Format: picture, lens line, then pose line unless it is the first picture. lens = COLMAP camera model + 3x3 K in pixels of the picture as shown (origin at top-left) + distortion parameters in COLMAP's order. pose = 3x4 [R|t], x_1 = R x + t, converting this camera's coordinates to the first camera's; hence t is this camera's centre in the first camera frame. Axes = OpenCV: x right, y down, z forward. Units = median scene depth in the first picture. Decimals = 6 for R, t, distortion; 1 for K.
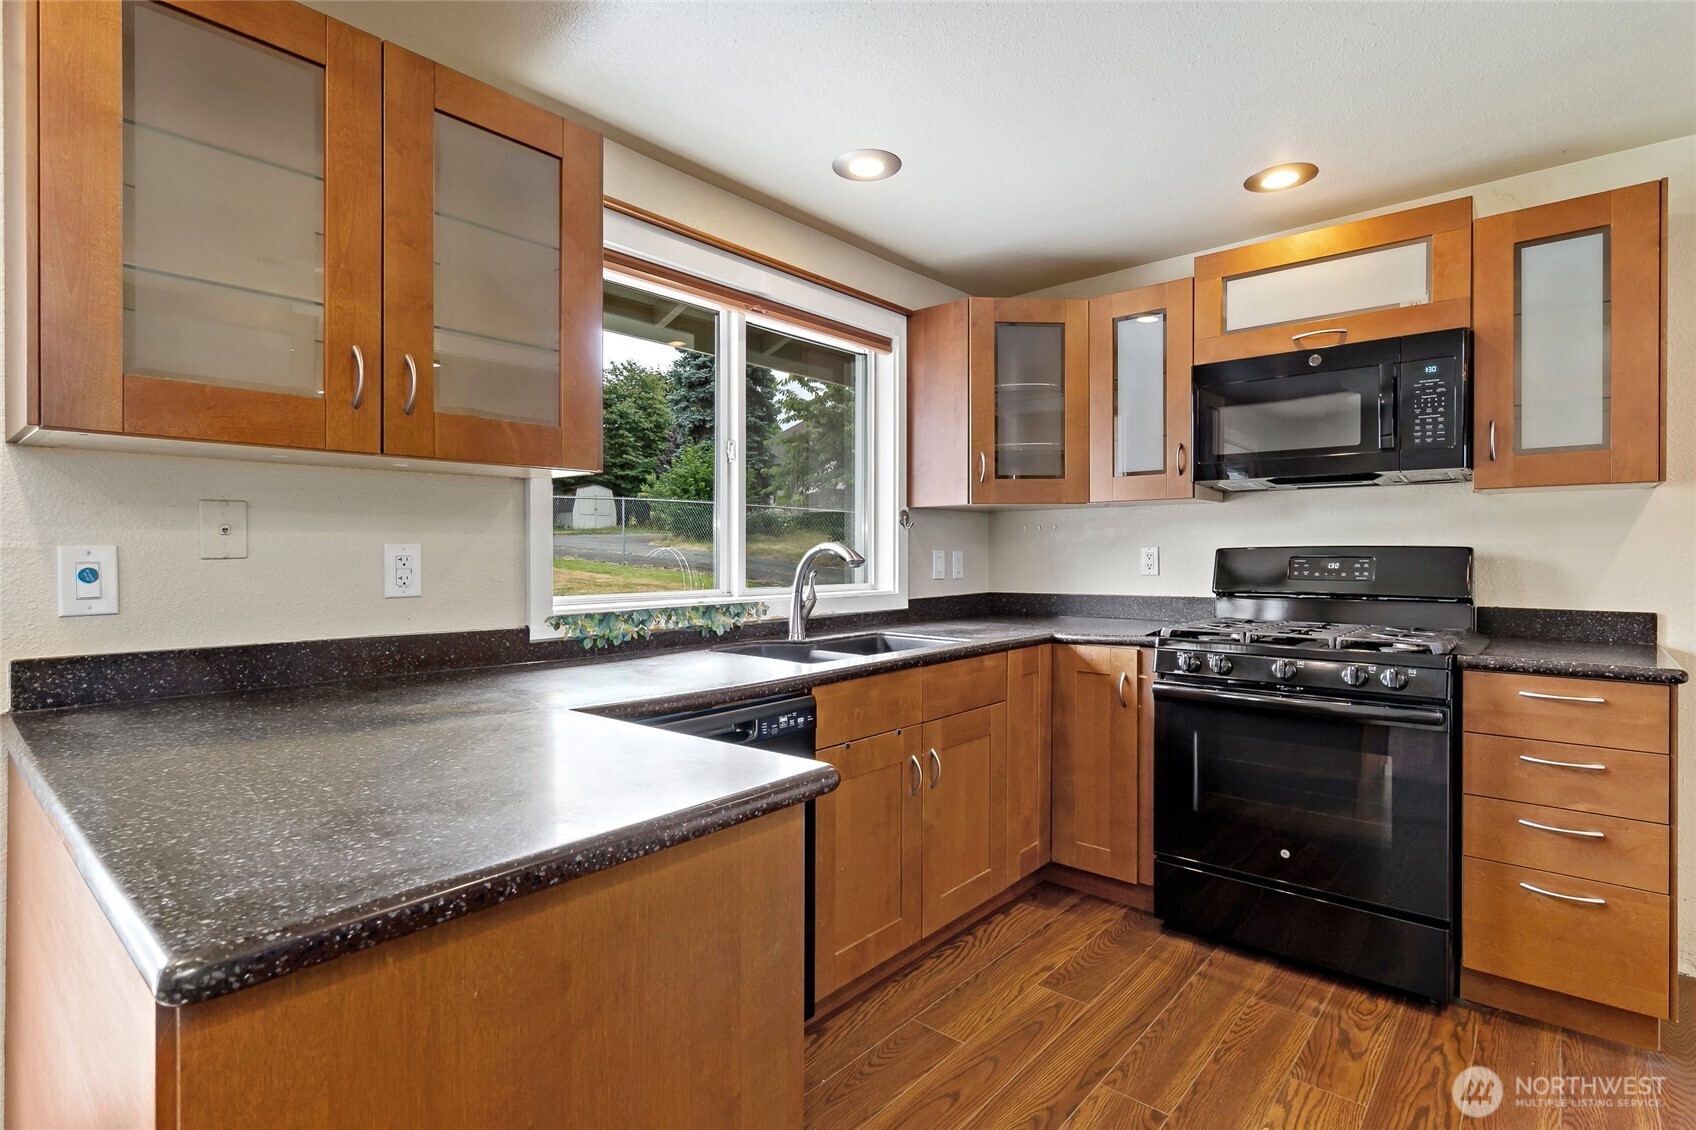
lens RADIAL K [[829.0, 0, 848.5], [0, 829.0, 558.2], [0, 0, 1]] dist [-0.000357, 0.000171]
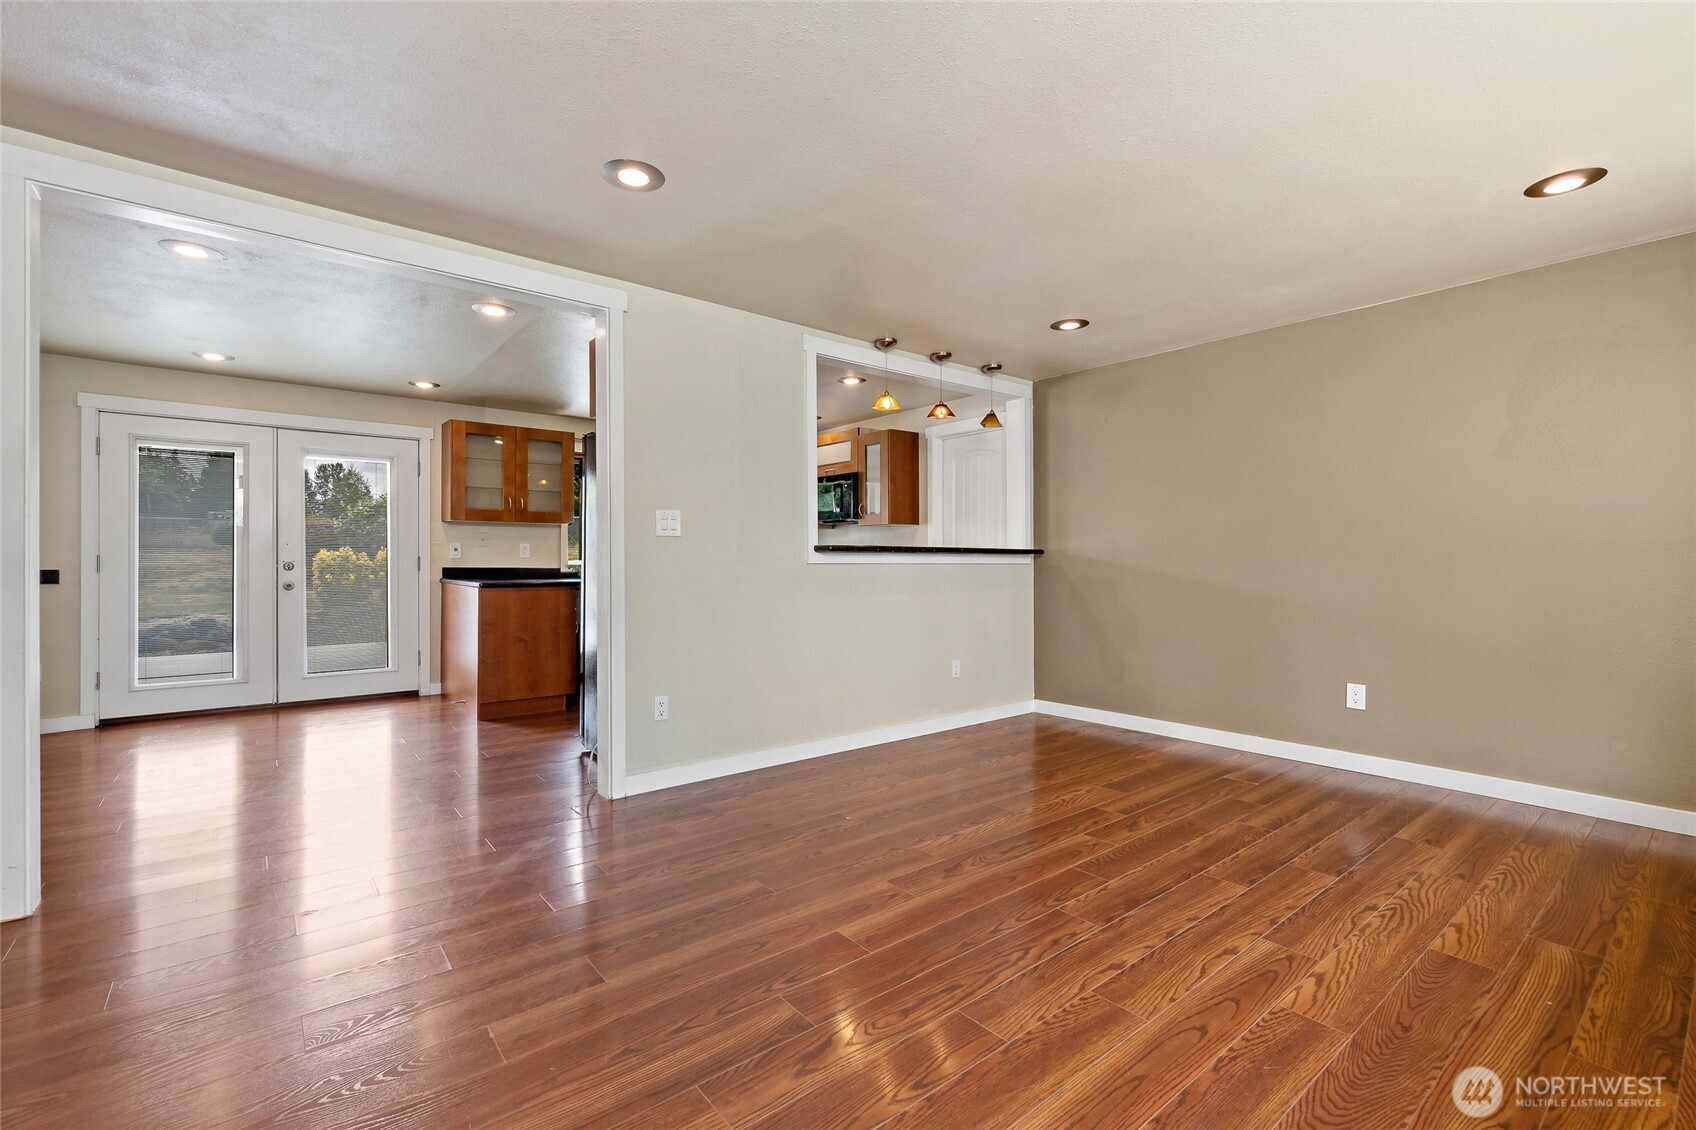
lens RADIAL K [[743.5, 0, 848.0], [0, 743.5, 565.0], [0, 0, 1]] dist [-0.004251, 0.000153]
pose [[0.985139, 0.003142, -0.171730, 1.107828], [-0.003709, 0.999989, -0.002980, 0.063384], [0.171718, 0.003573, 0.985140, -1.540516]]
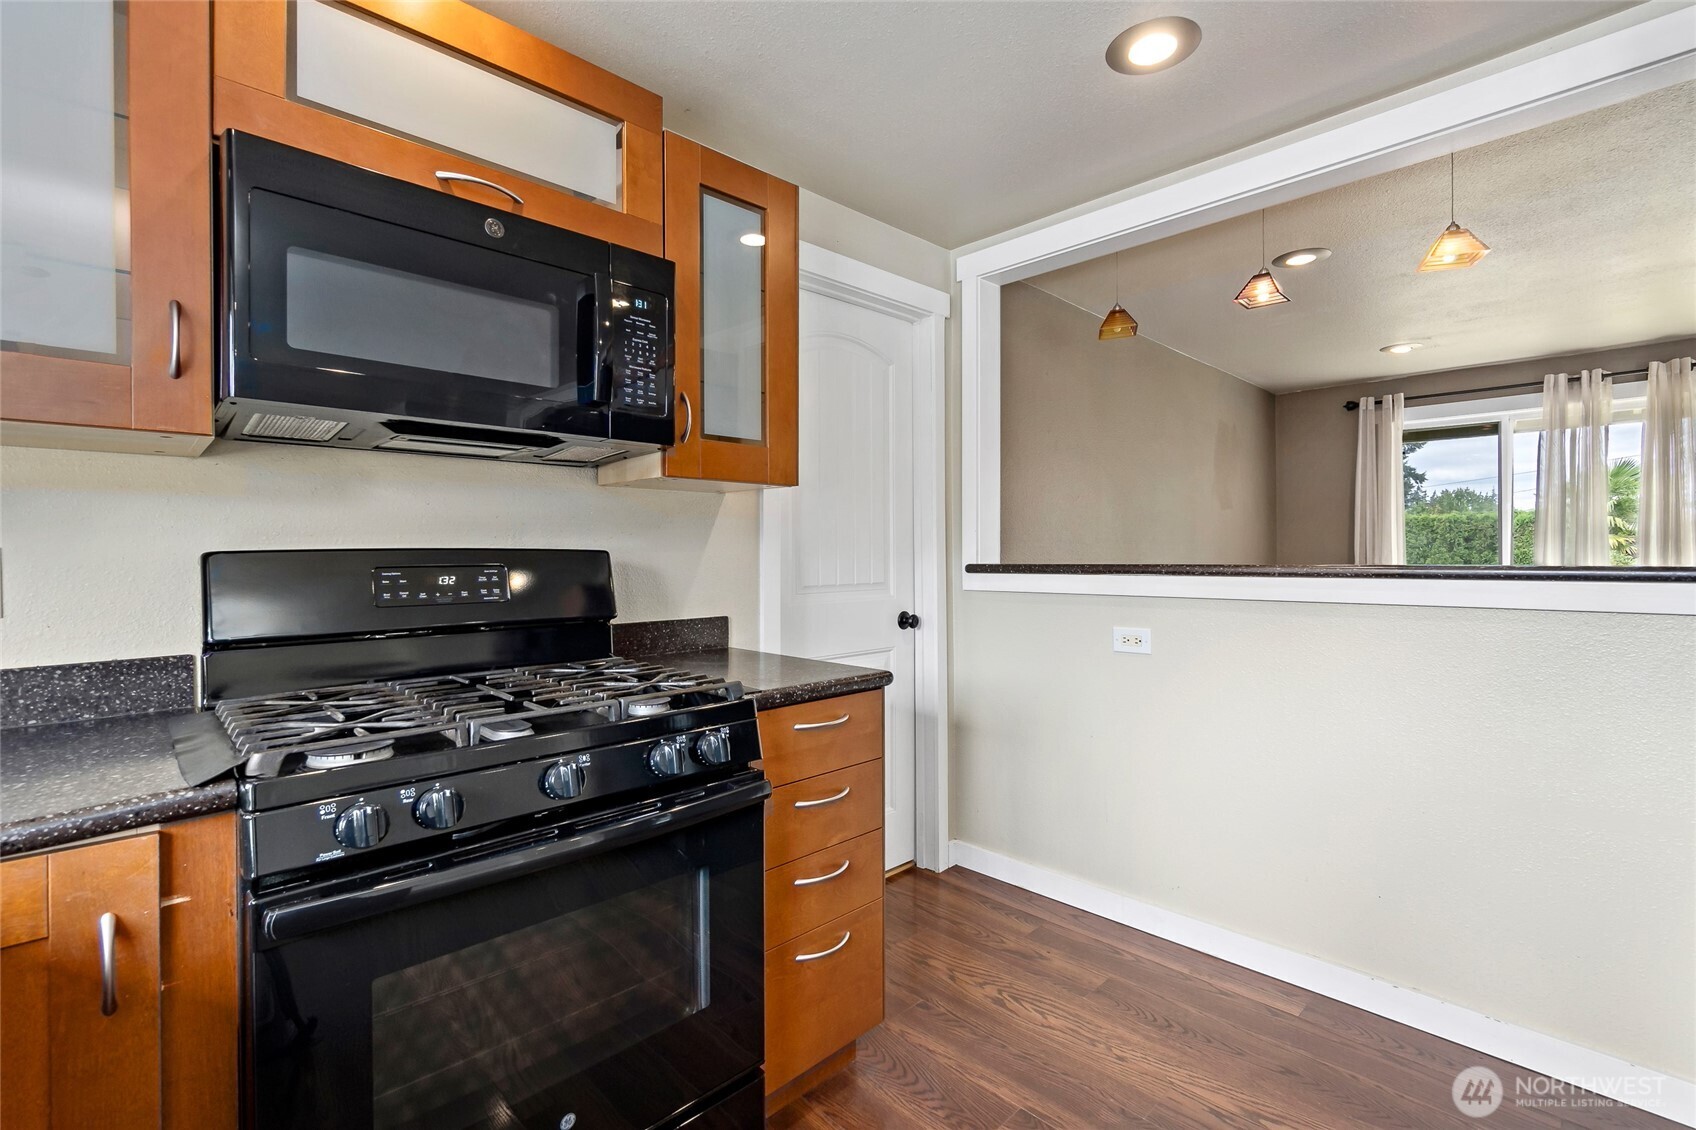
lens RADIAL K [[769.6, 0, 851.2], [0, 769.6, 558.0], [0, 0, 1]] dist [0.000785, 0.000411]
pose [[0.086635, -0.004786, 0.996229, 0.046957], [0.012798, 0.999911, 0.003691, -0.006403], [-0.996158, 0.012430, 0.086689, 0.724683]]
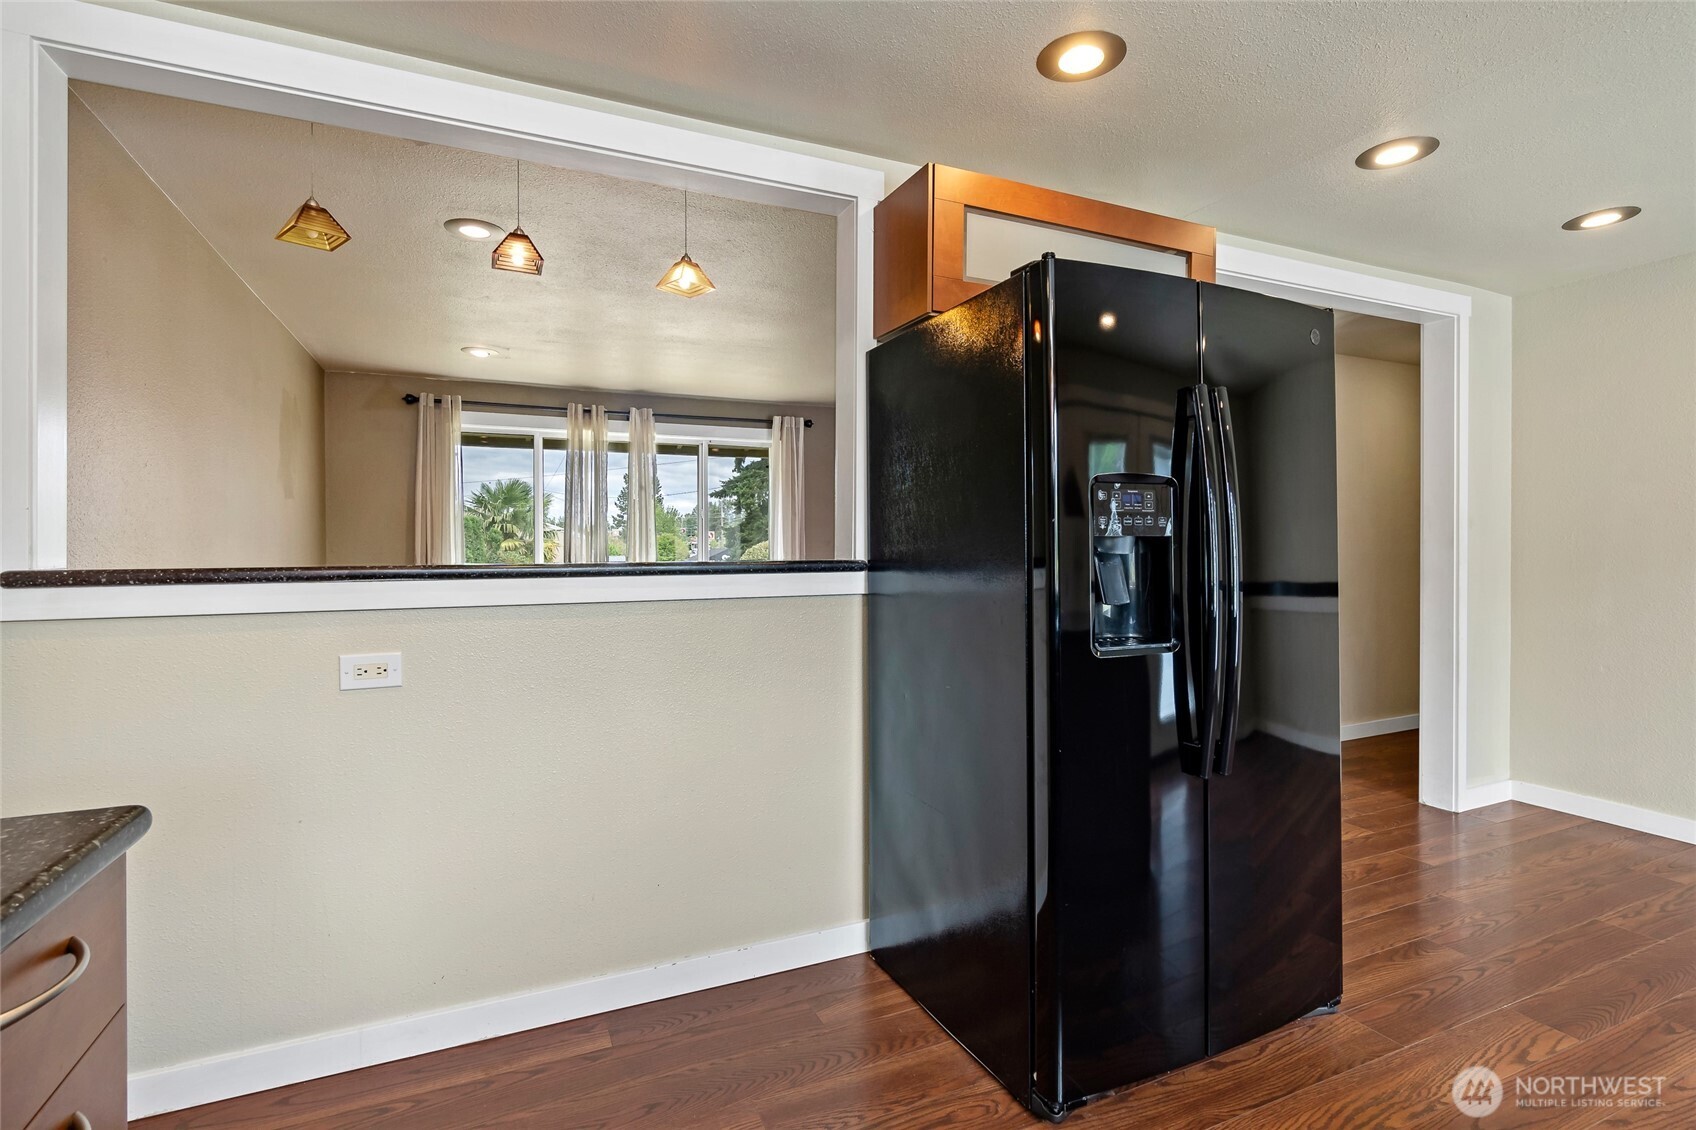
lens RADIAL K [[794.5, 0, 845.1], [0, 794.5, 555.9], [0, 0, 1]] dist [-0.004748, -0.000470]
pose [[-0.901318, 0.002350, 0.433153, 0.342833], [0.009074, 0.999868, 0.013457, -0.005089], [-0.433064, 0.016059, -0.901220, 0.923212]]
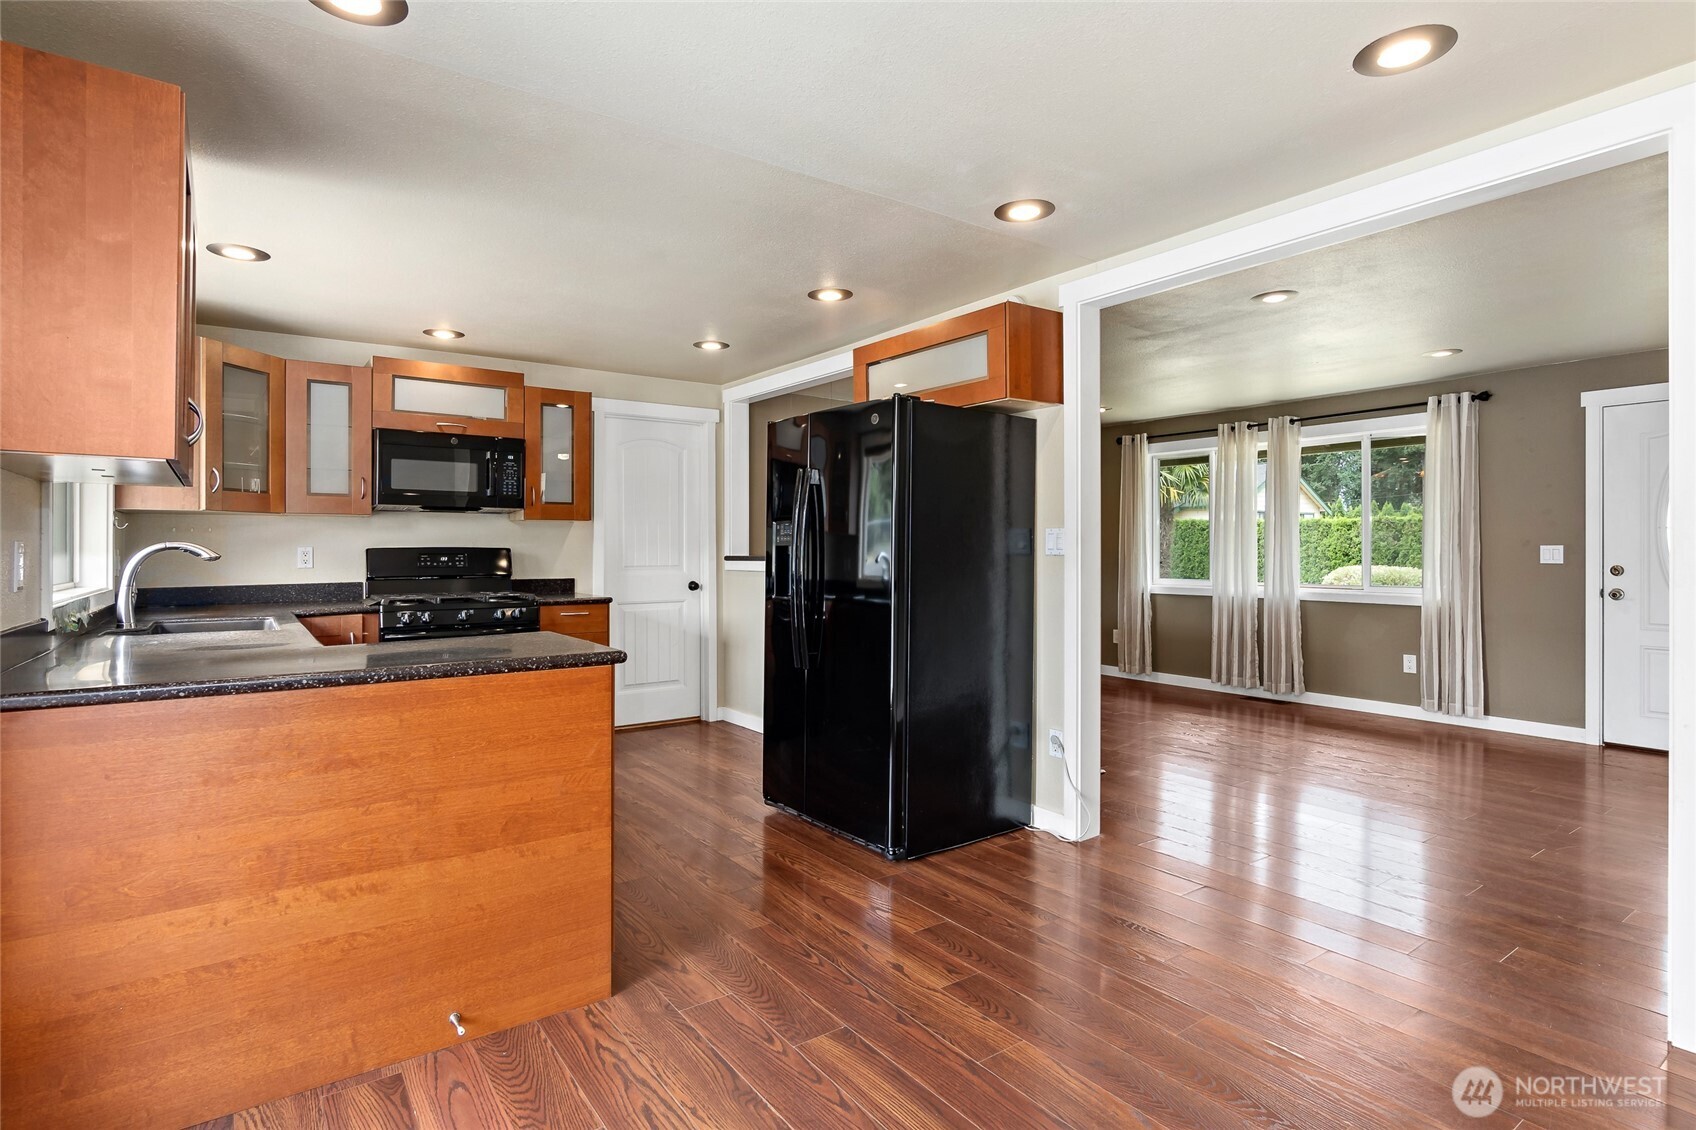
lens RADIAL K [[851.4, 0, 838.8], [0, 851.4, 556.2], [0, 0, 1]] dist [-0.001536, 0.000899]
pose [[0.240667, -0.005166, 0.970594, -1.009460], [0.006709, 0.999971, 0.003659, 0.003029], [-0.970584, 0.005631, 0.240695, -0.222971]]
